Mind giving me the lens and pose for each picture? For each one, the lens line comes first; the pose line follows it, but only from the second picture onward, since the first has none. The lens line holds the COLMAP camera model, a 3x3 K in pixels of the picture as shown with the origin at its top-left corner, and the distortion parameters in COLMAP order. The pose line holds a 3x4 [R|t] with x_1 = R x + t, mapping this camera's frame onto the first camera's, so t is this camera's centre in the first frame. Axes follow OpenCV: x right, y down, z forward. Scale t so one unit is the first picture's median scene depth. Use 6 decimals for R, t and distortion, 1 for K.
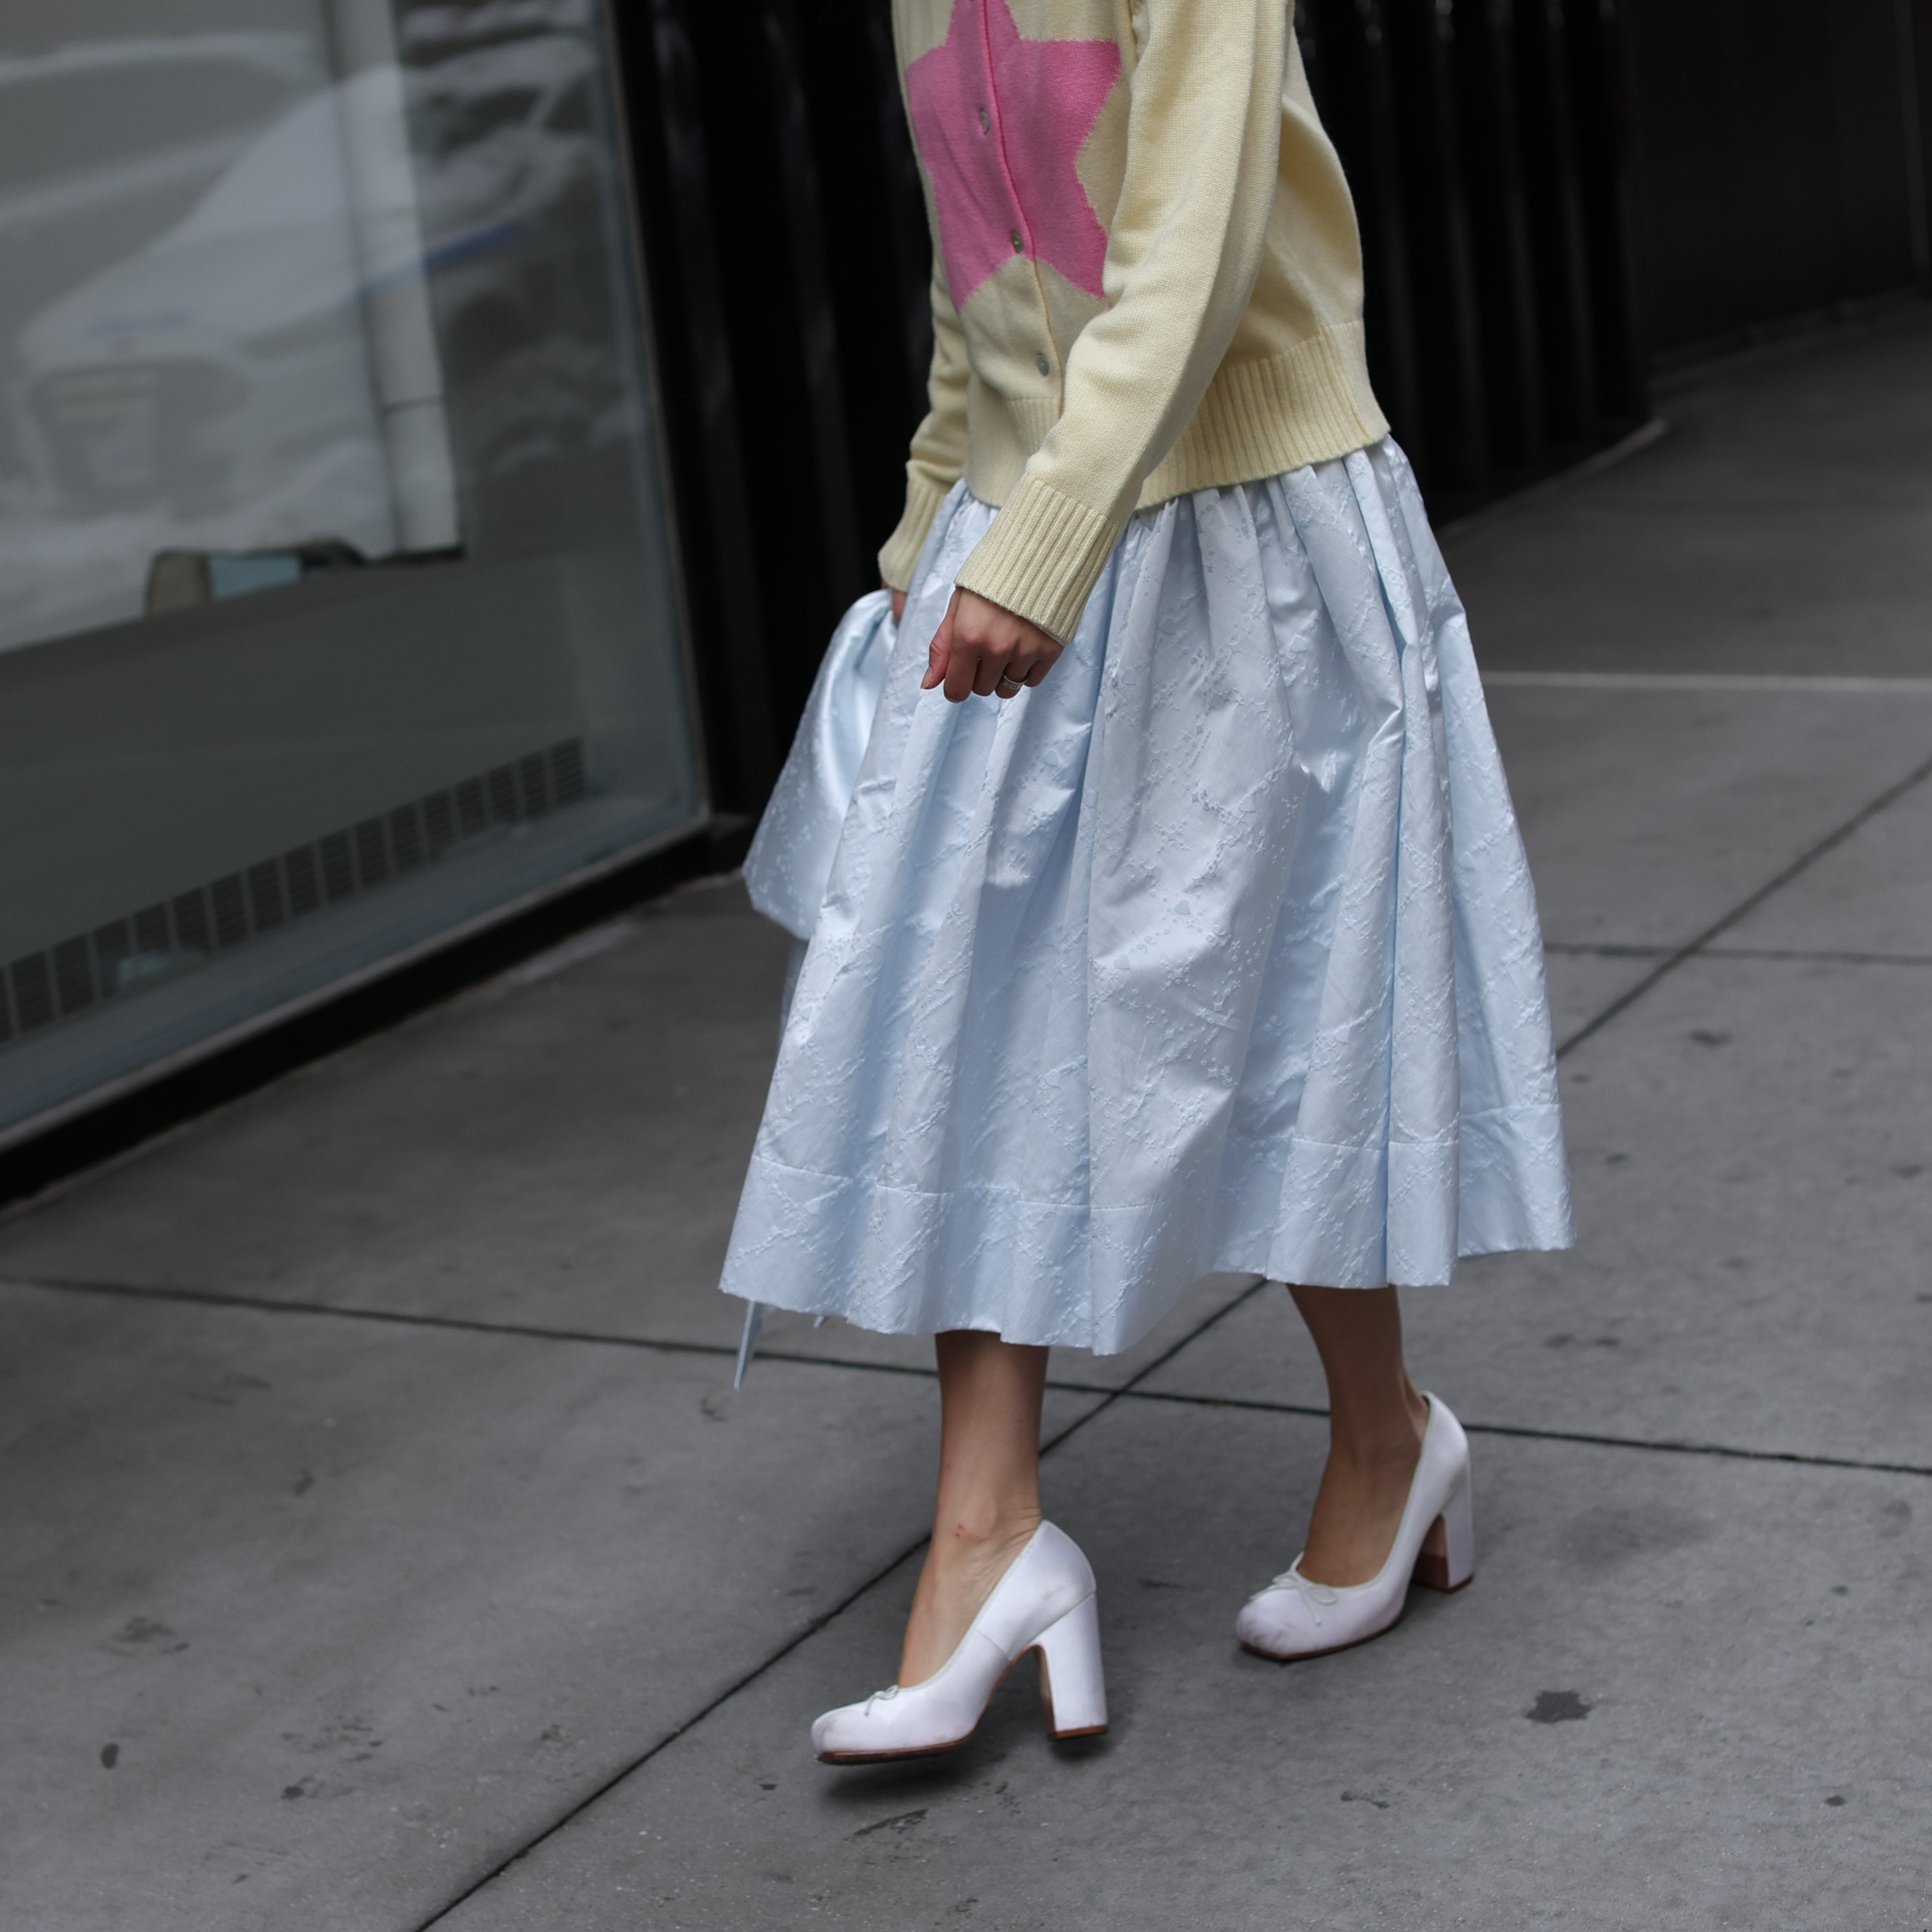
lens RADIAL K [[4206.4, 0, 966.0], [0, 4206.4, 966.0], [0, 0, 1]] dist [-0.184966, 0.180413]
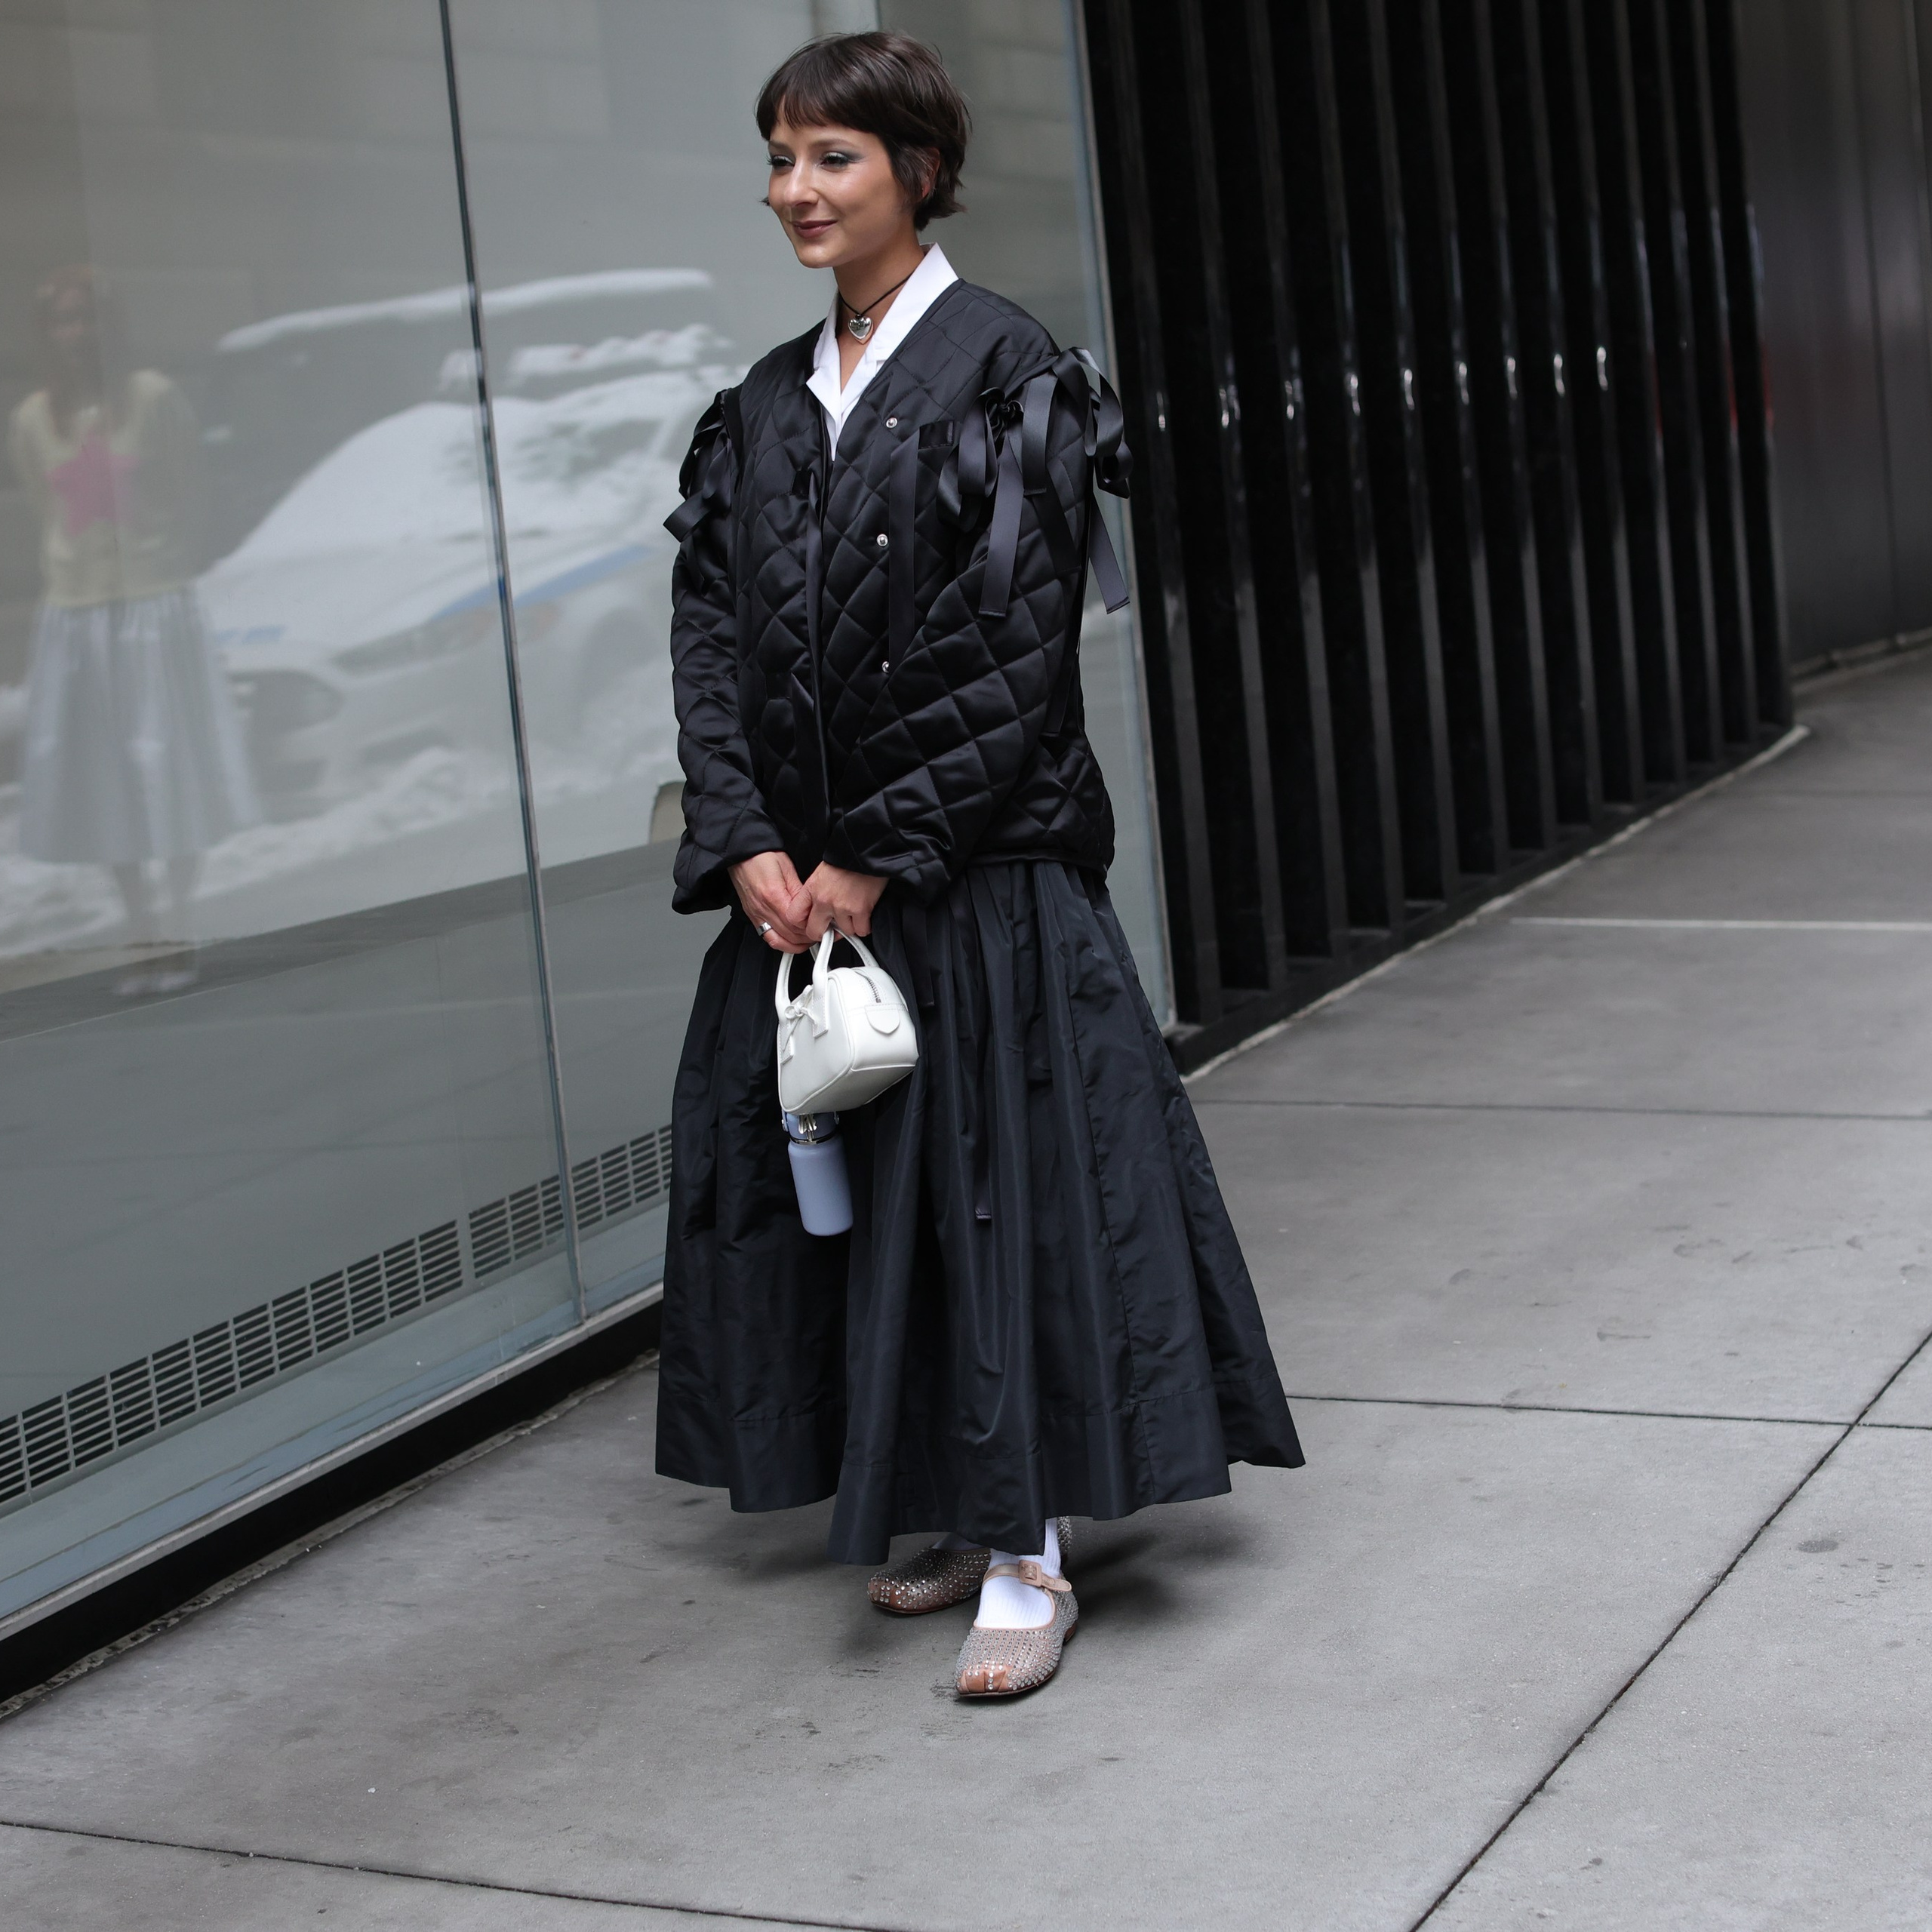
lens RADIAL K [[4188.5, 0, 964.7], [0, 4188.5, 921.2], [0, 0, 1]] dist [-0.160952, 0.242462]
pose [[0.997943, 0.013689, 0.062622, -0.205400], [-0.007369, 0.994953, -0.100068, 0.054869], [-0.063676, 0.099401, 0.993008, -0.128364]]
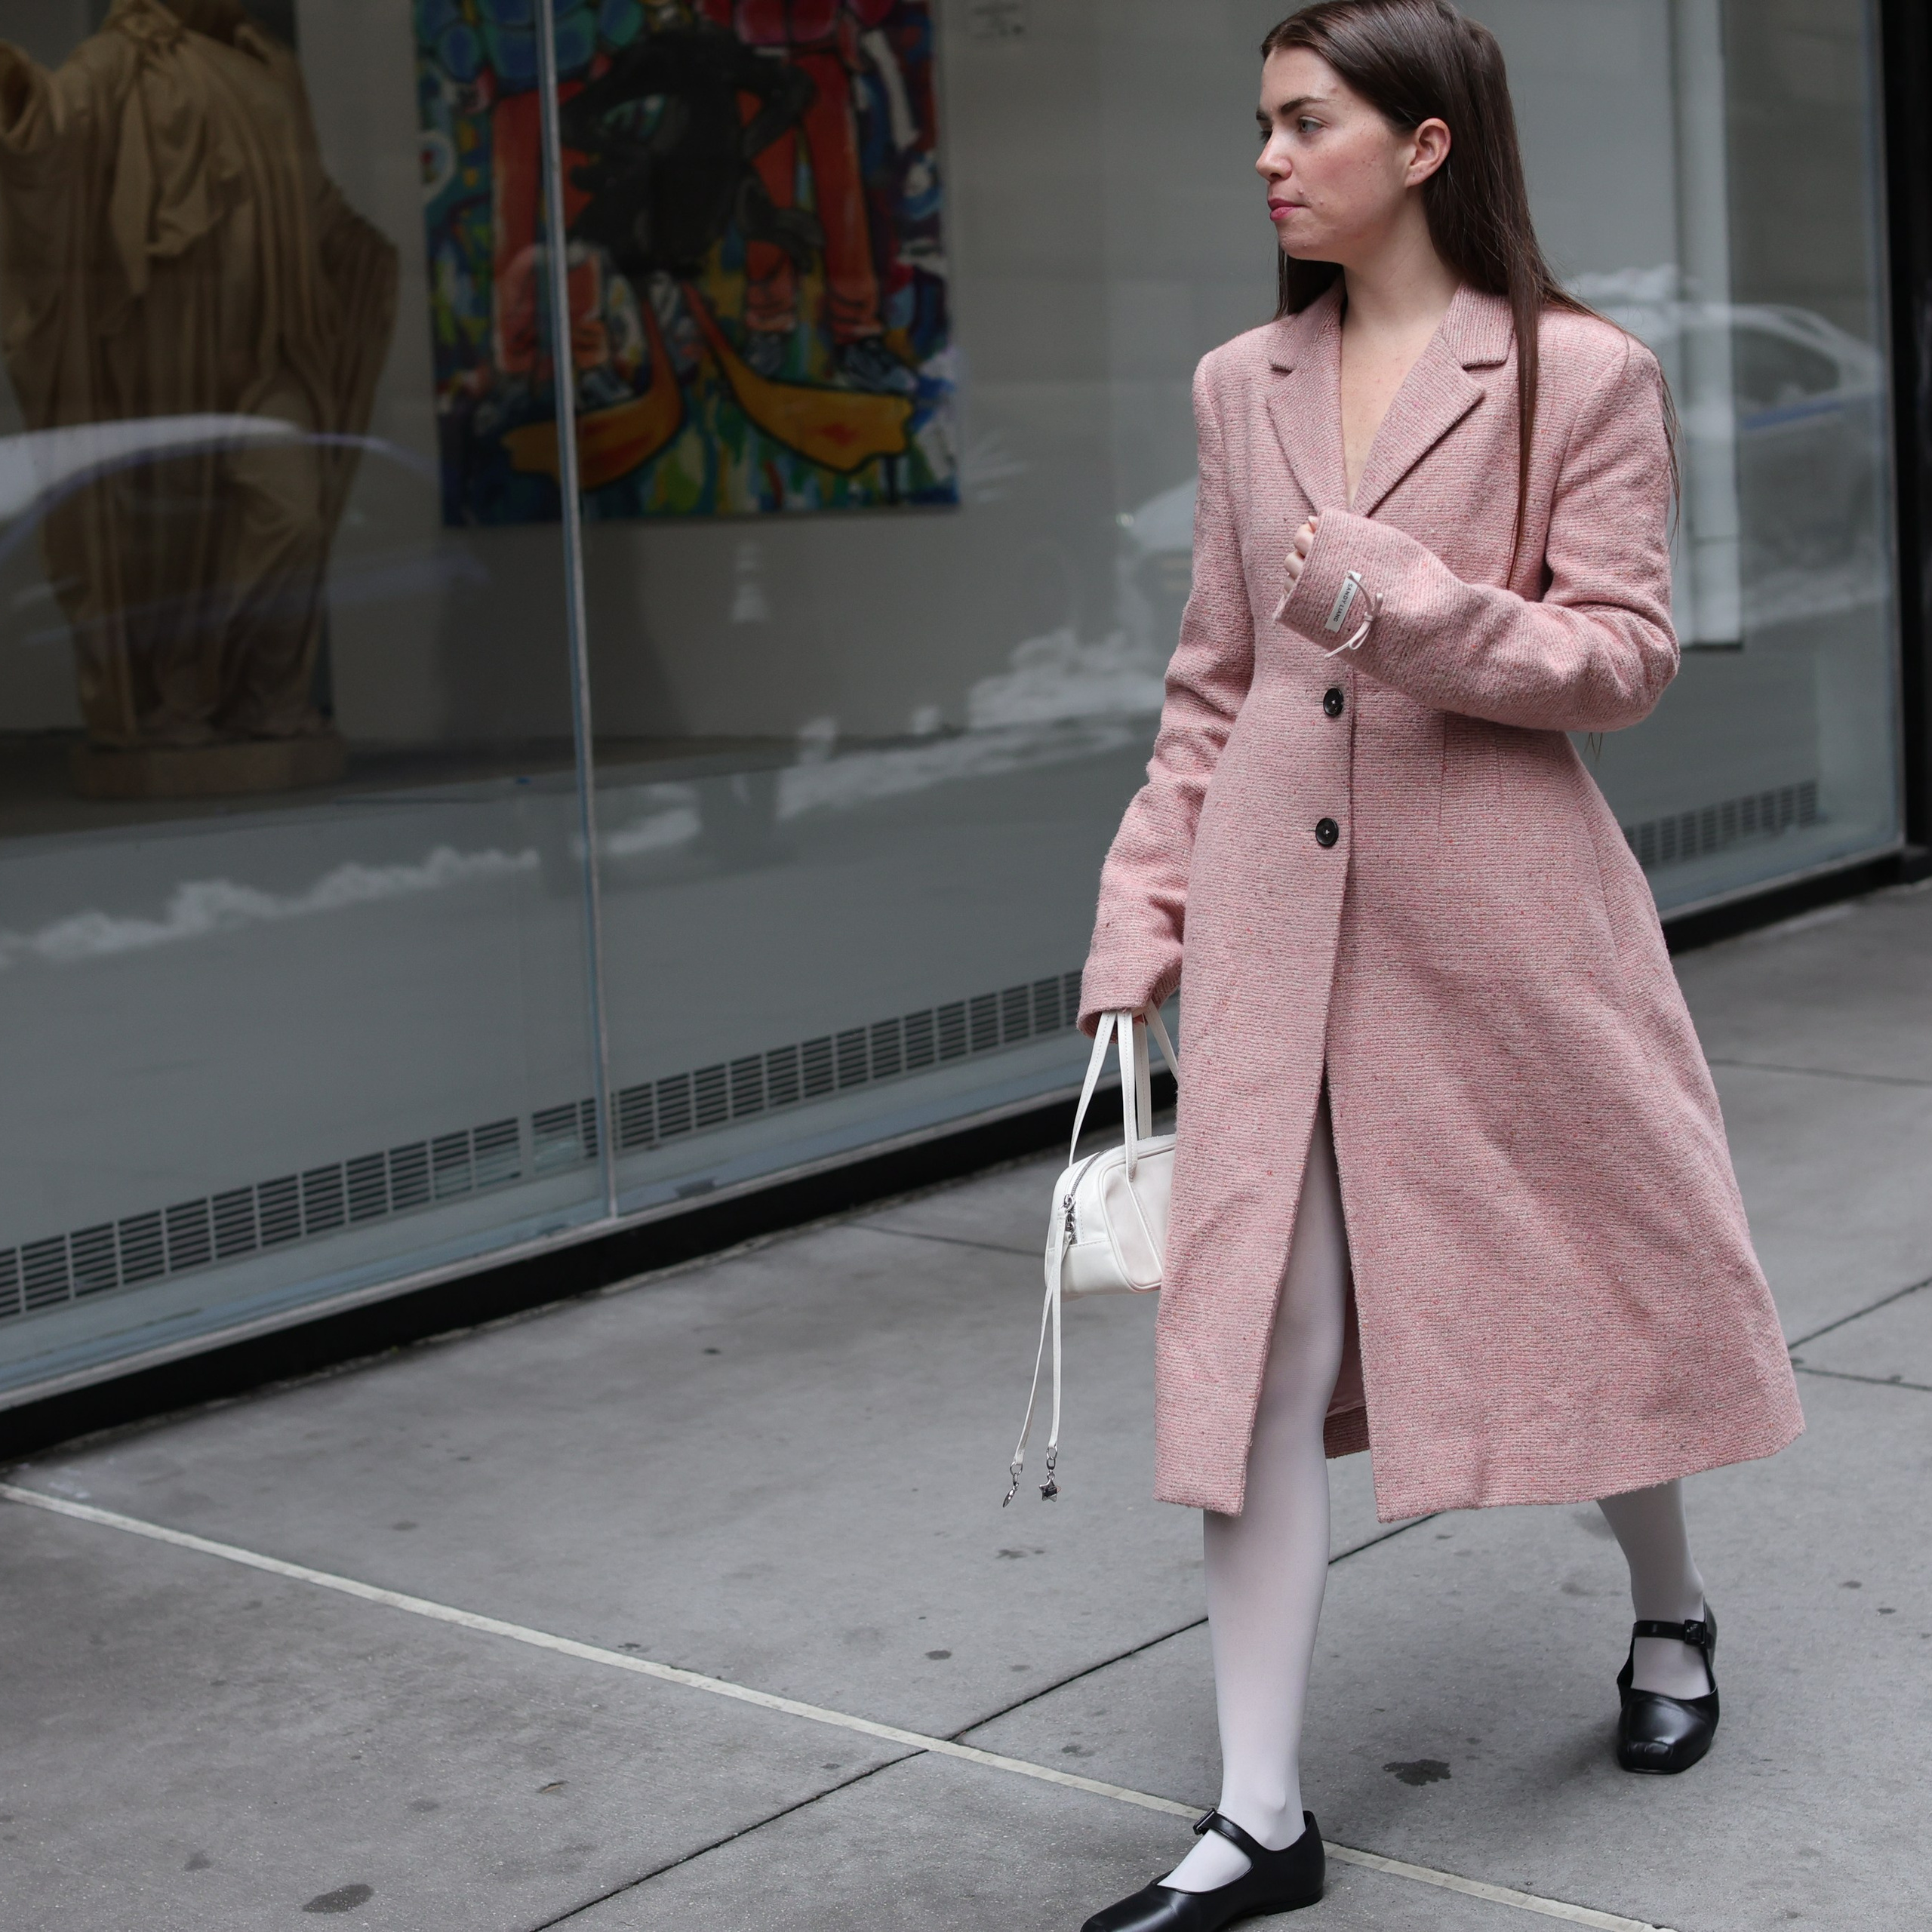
lens RADIAL K [[4188.5, 0, 964.7], [0, 4188.5, 921.2], [0, 0, 1]] dist [-0.160952, 0.242462]
pose [[0.978888, 0.088090, -0.184439, -0.120162], [-0.102102, 0.992454, -0.067892, 0.129491], [0.177067, 0.085291, 0.980496, -0.474663]]
